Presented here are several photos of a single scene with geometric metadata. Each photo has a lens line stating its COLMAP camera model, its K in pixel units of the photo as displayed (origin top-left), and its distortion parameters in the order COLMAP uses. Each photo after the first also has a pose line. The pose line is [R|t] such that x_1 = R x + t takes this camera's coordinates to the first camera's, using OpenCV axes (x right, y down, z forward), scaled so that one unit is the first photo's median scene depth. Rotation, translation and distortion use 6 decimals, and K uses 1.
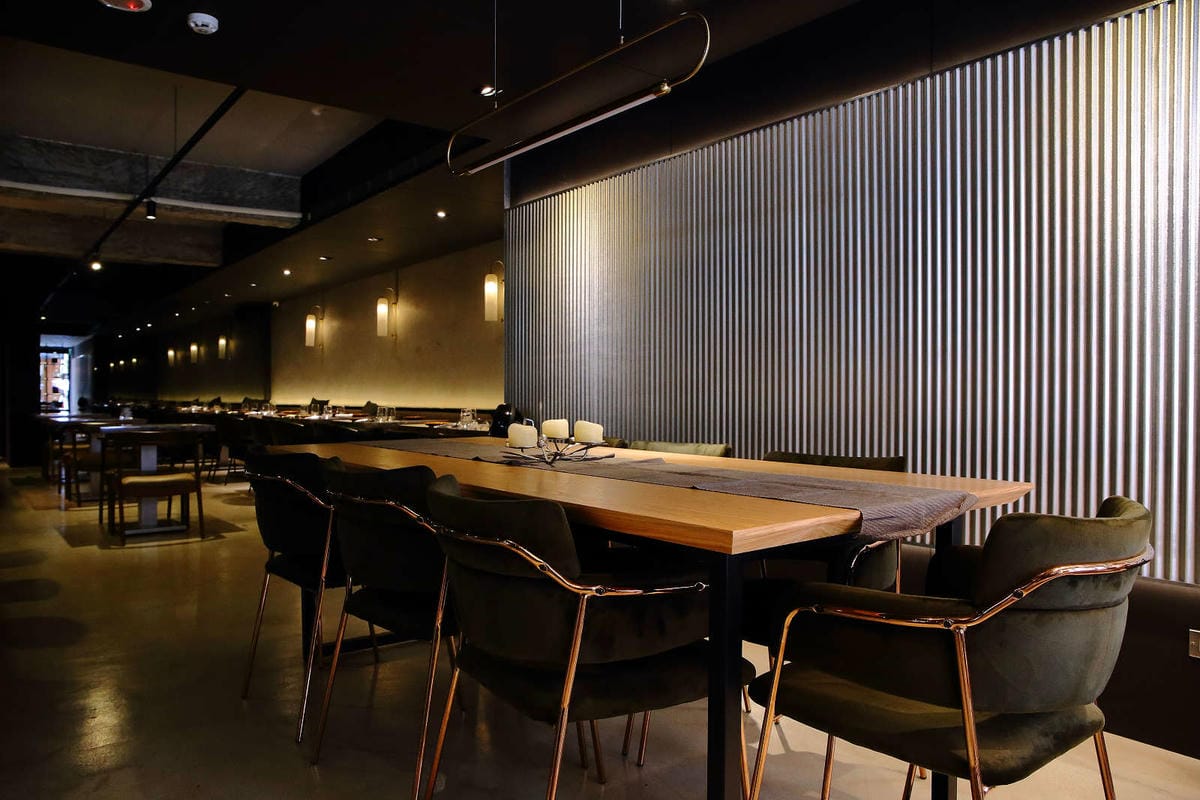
lens RADIAL K [[900.4, 0, 600.7], [0, 900.4, 395.3], [0, 0, 1]] dist [0.005694, -0.004840]
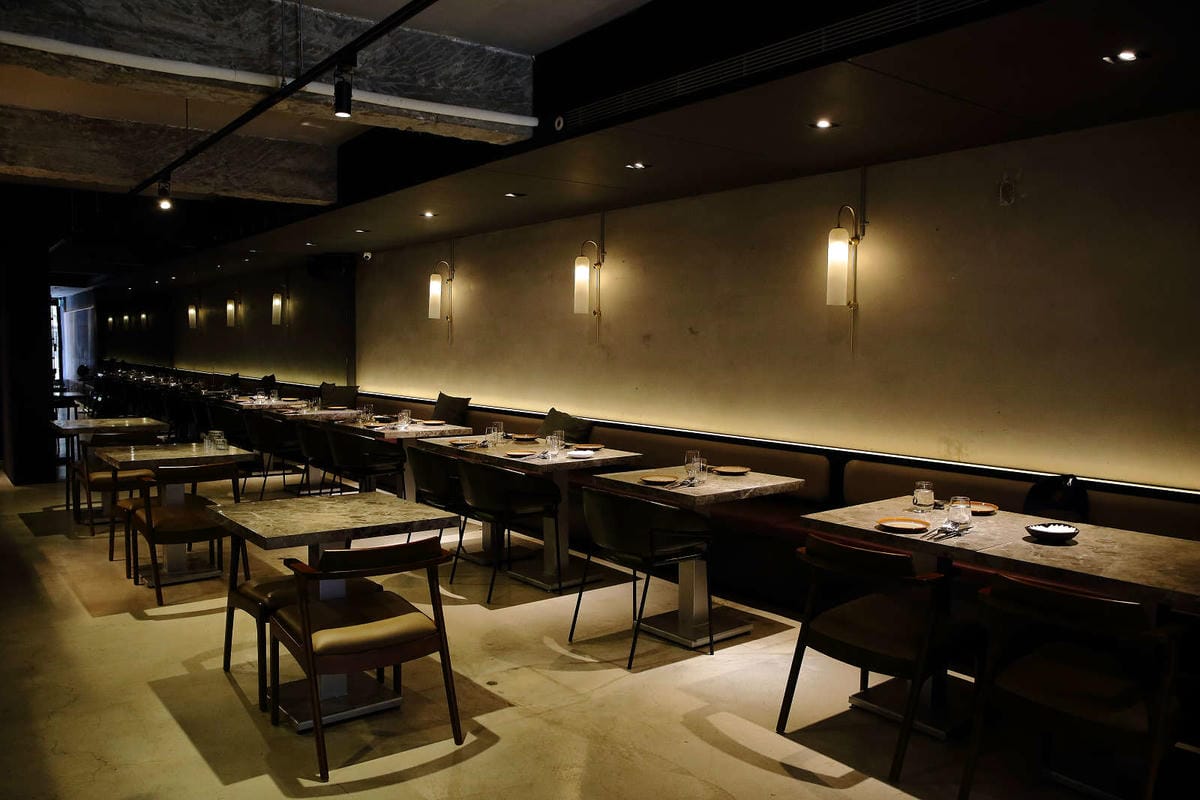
lens RADIAL K [[915.5, 0, 600.7], [0, 915.5, 405.5], [0, 0, 1]] dist [-0.049264, 0.014545]
pose [[0.999349, 0.007847, 0.035201, -0.274561], [-0.010575, 0.996896, 0.078010, -0.055654], [-0.034480, -0.078332, 0.996331, 0.349484]]
